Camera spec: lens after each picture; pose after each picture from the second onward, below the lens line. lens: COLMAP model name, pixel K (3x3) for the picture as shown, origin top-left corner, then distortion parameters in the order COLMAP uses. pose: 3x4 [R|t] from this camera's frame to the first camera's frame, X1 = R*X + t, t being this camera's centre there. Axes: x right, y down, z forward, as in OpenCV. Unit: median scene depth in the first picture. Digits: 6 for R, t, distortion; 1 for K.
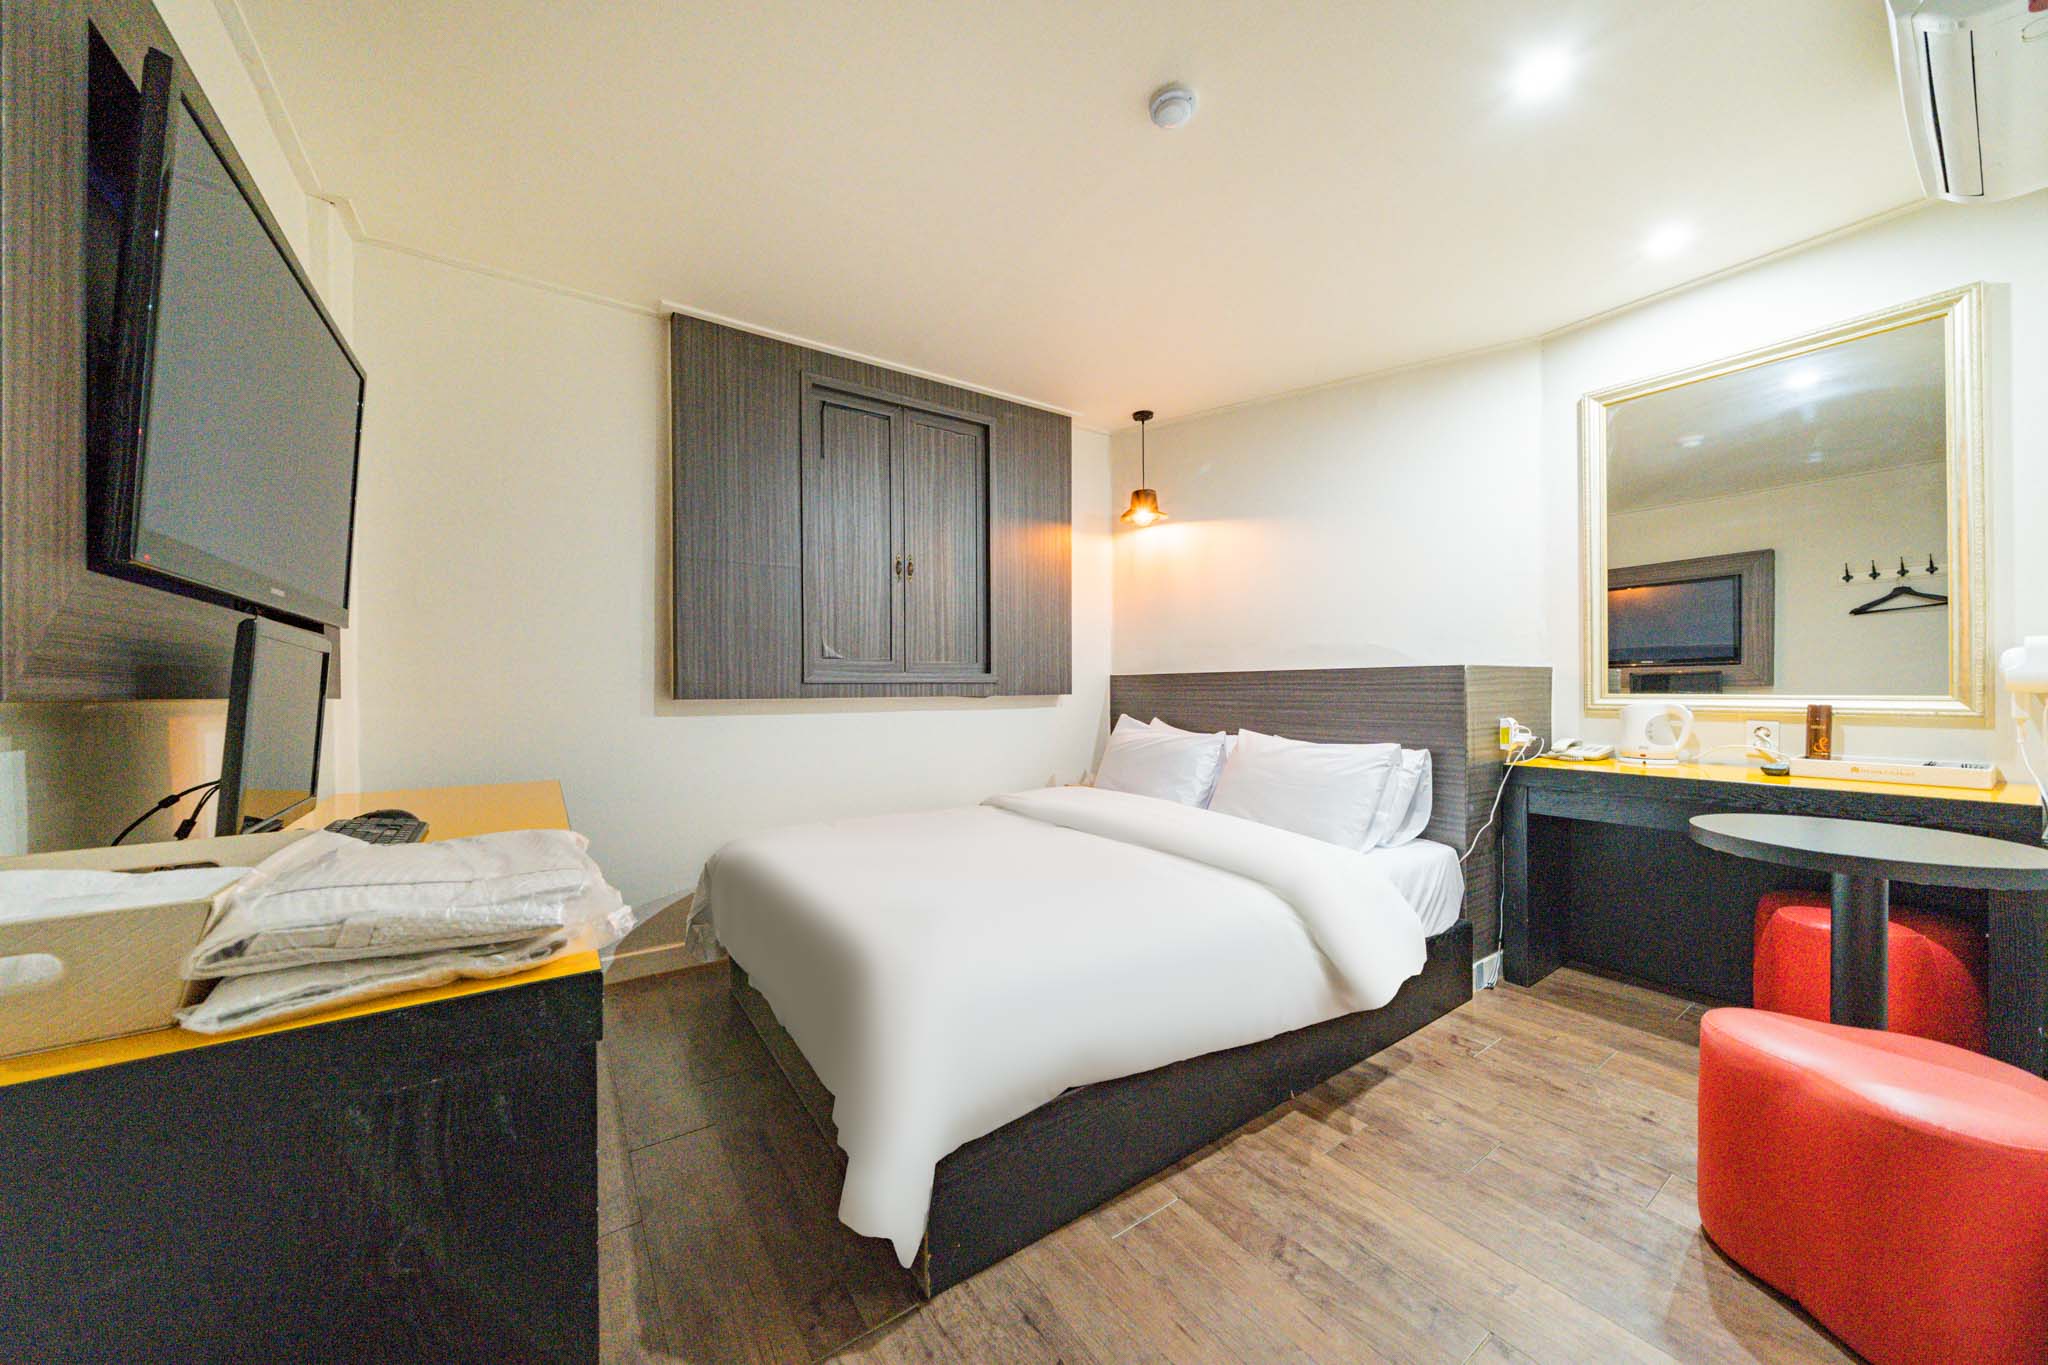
lens RADIAL K [[694.1, 0, 1018.0], [0, 694.1, 689.9], [0, 0, 1]] dist [-0.007137, -0.000164]
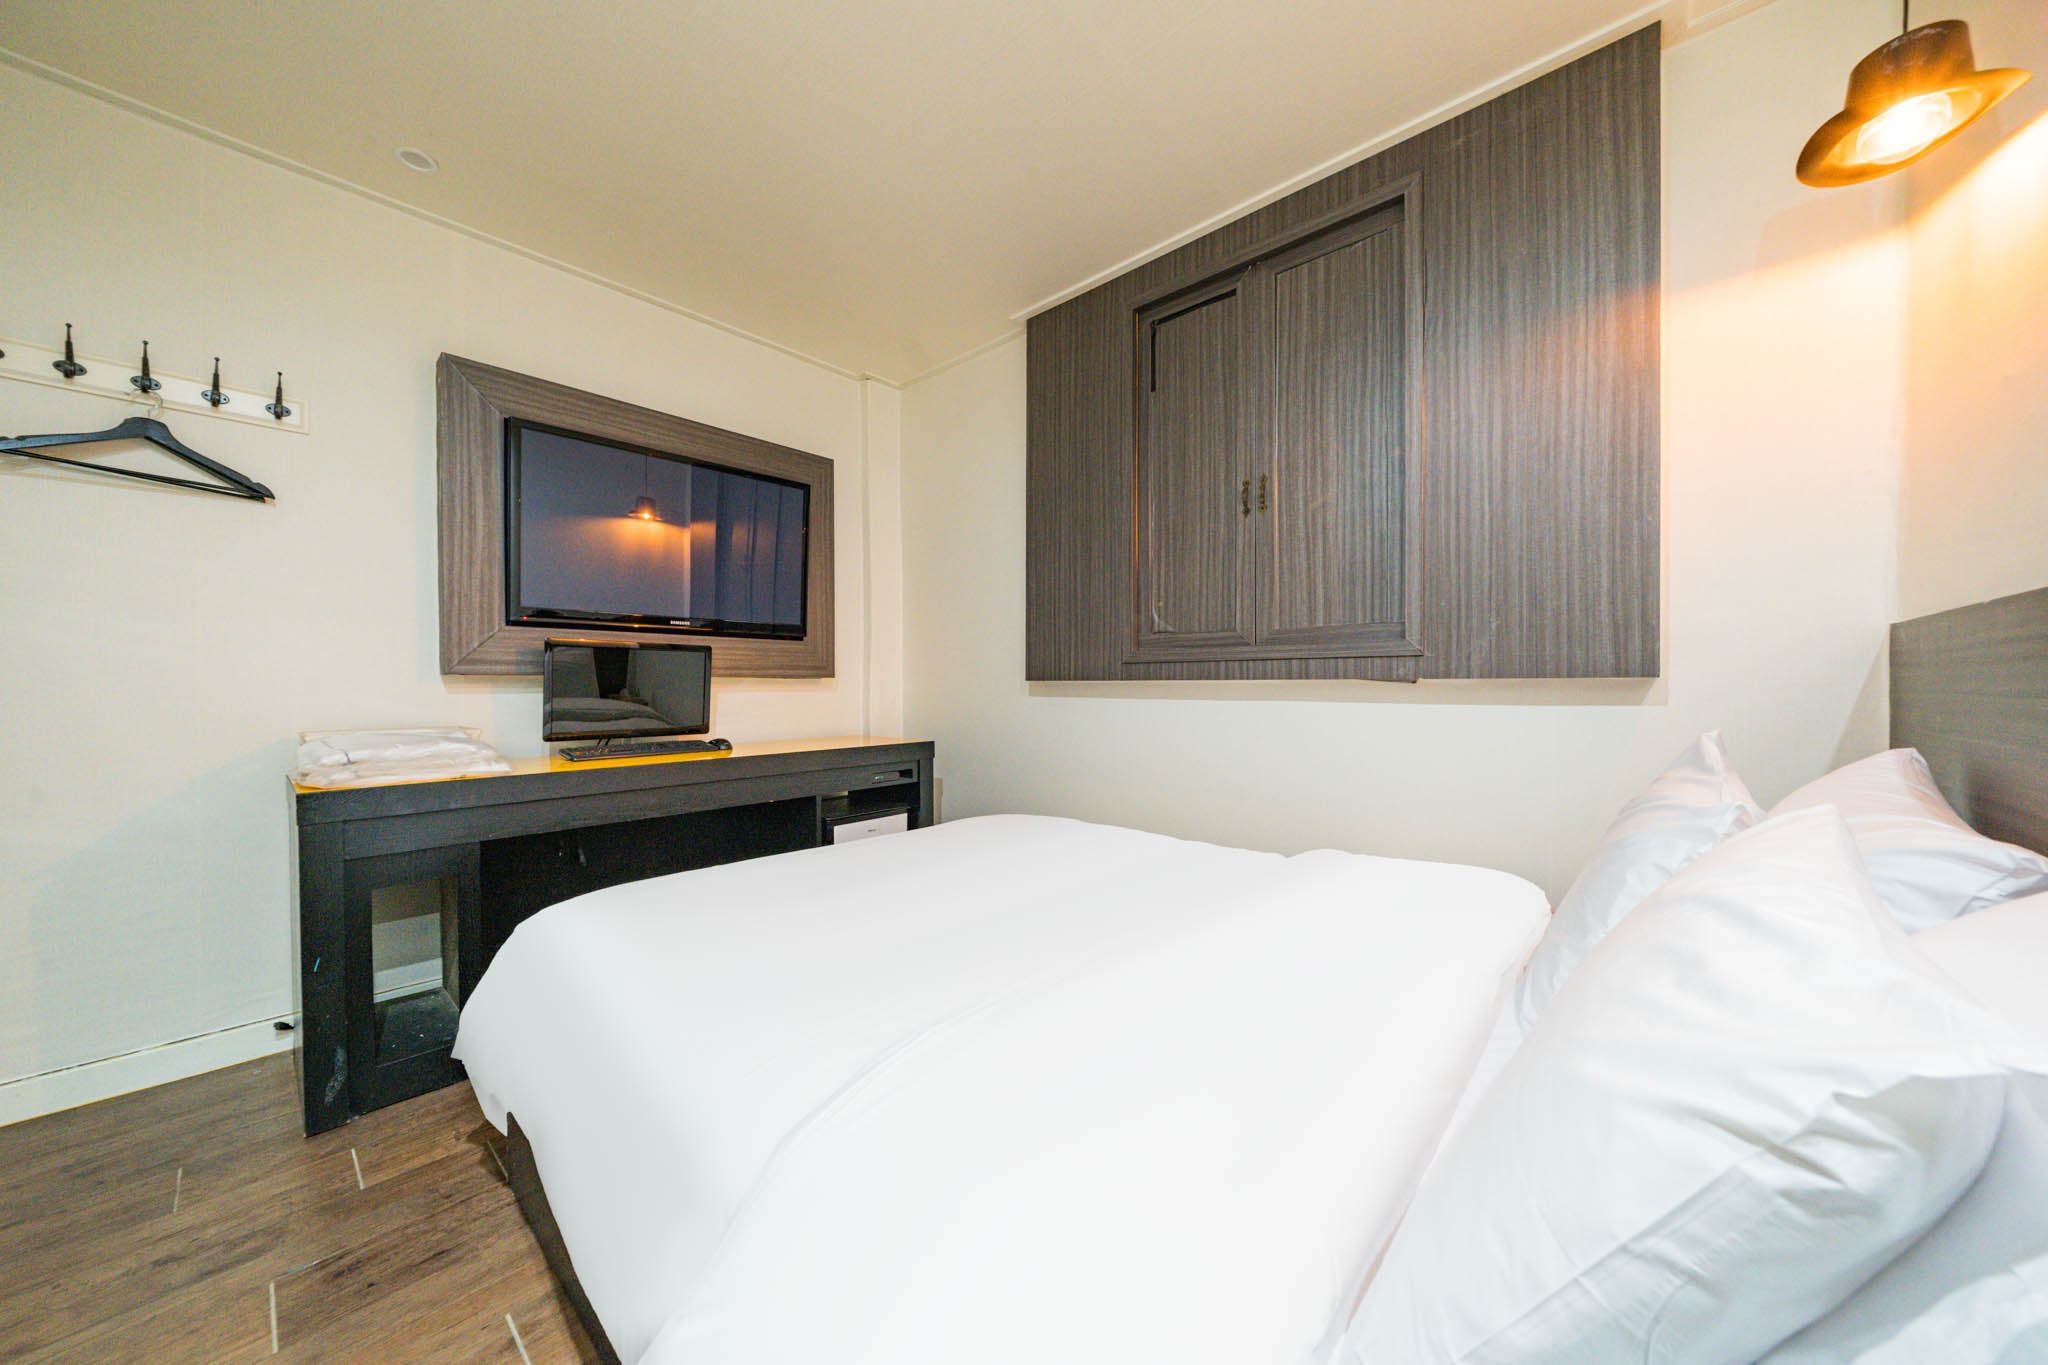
lens RADIAL K [[694.1, 0, 1018.0], [0, 694.1, 689.9], [0, 0, 1]] dist [-0.007137, -0.000164]
pose [[0.236478, 0.020602, -0.971418, 0.449296], [0.008955, 0.999687, 0.023382, 0.001657], [0.971596, -0.014228, 0.236220, 0.582794]]
